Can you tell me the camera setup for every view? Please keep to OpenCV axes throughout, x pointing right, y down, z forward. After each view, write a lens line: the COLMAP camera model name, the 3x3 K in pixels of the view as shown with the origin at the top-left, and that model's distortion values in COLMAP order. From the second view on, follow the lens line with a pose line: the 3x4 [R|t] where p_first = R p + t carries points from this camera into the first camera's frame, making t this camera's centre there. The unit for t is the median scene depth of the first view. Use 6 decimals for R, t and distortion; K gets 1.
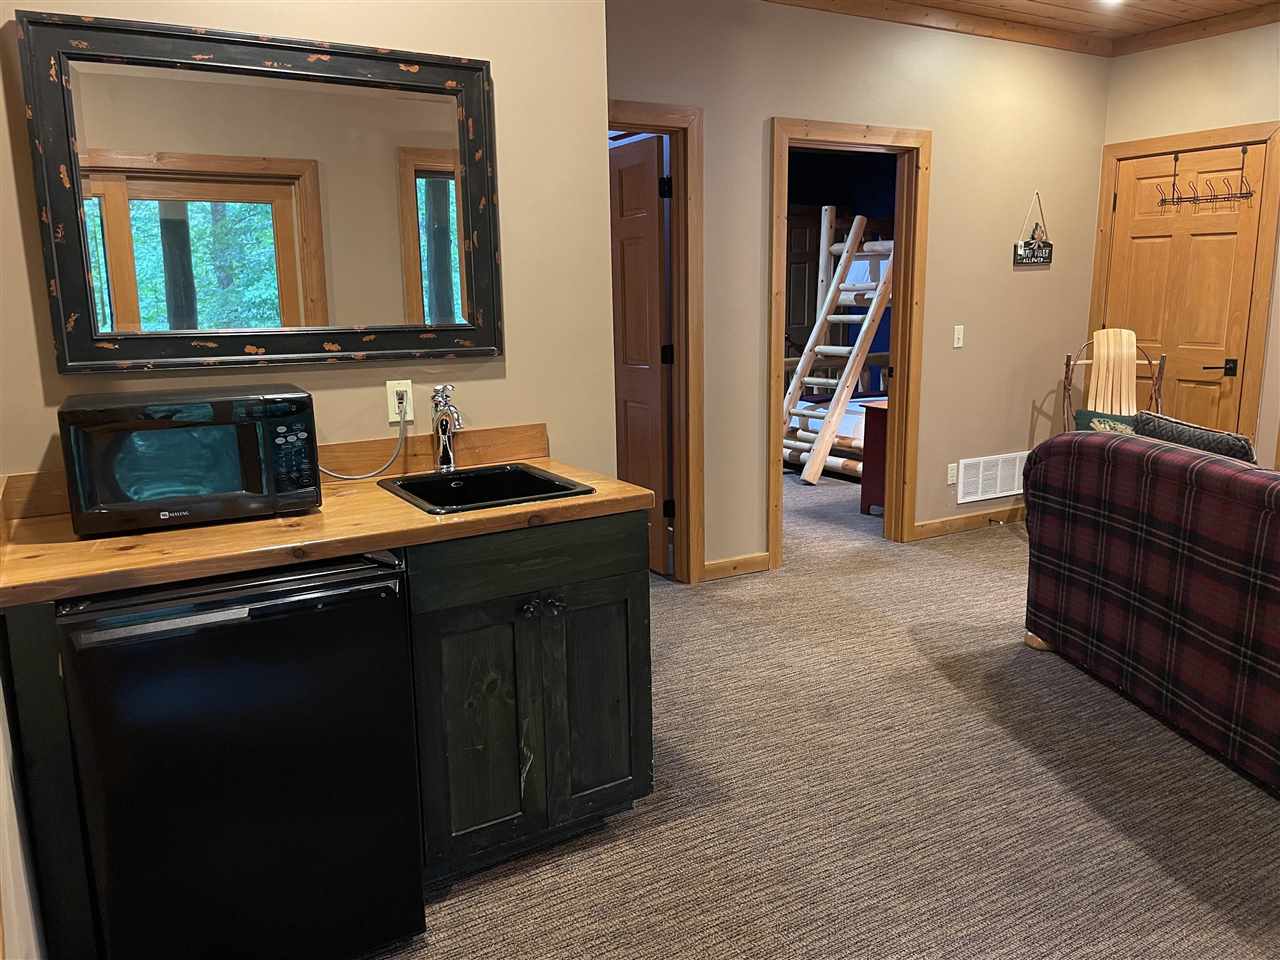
lens RADIAL K [[969.9, 0, 645.6], [0, 969.9, 483.0], [0, 0, 1]] dist [0.083952, -0.111263]
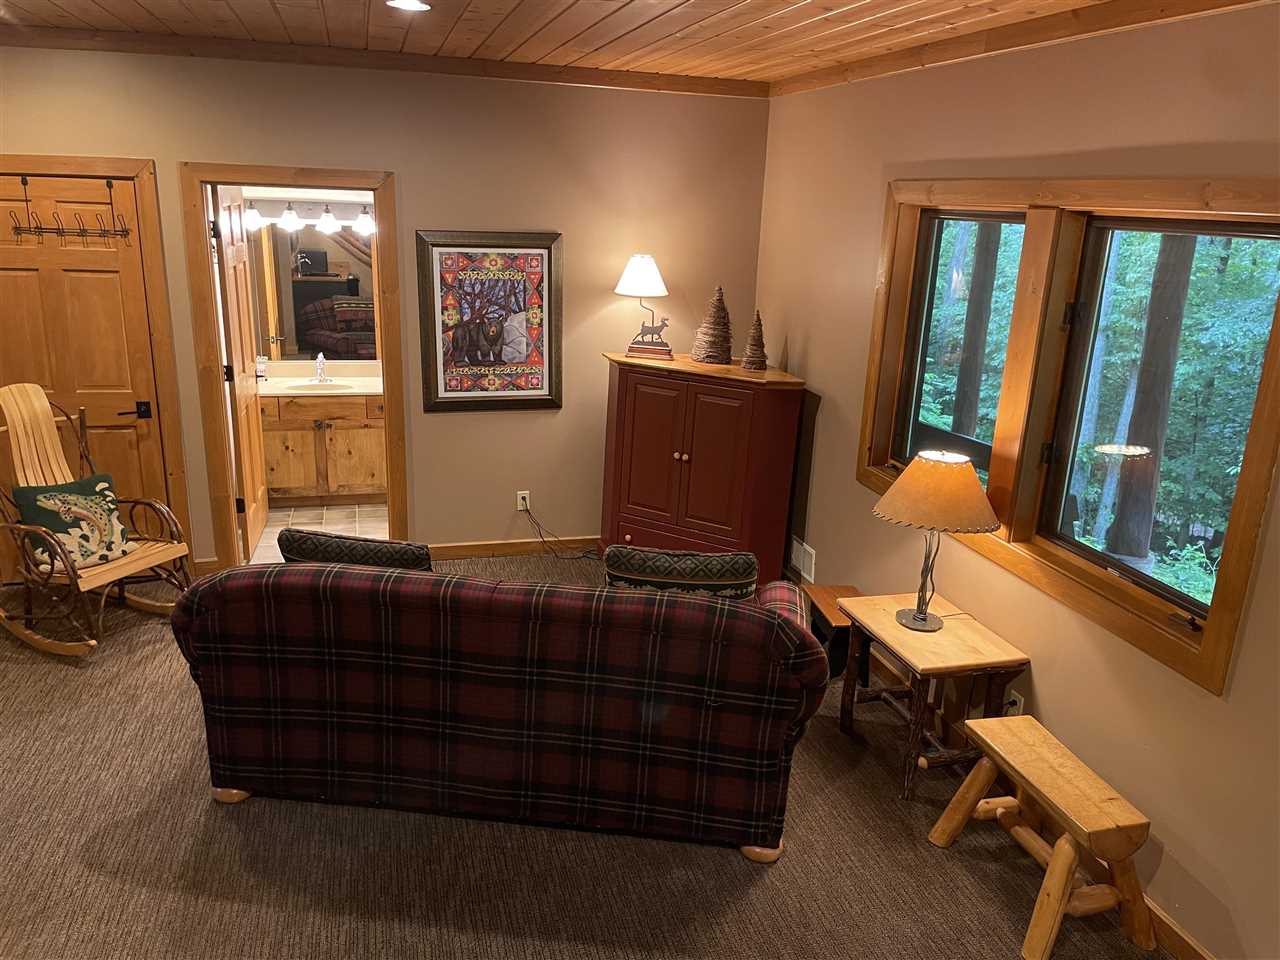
lens RADIAL K [[969.9, 0, 641.6], [0, 969.9, 484.1], [0, 0, 1]] dist [0.083952, -0.111263]
pose [[0.260338, -0.248476, 0.932997, -0.248958], [0.144628, 0.965451, 0.216763, -0.229464], [-0.954624, 0.078506, 0.287281, 0.318391]]
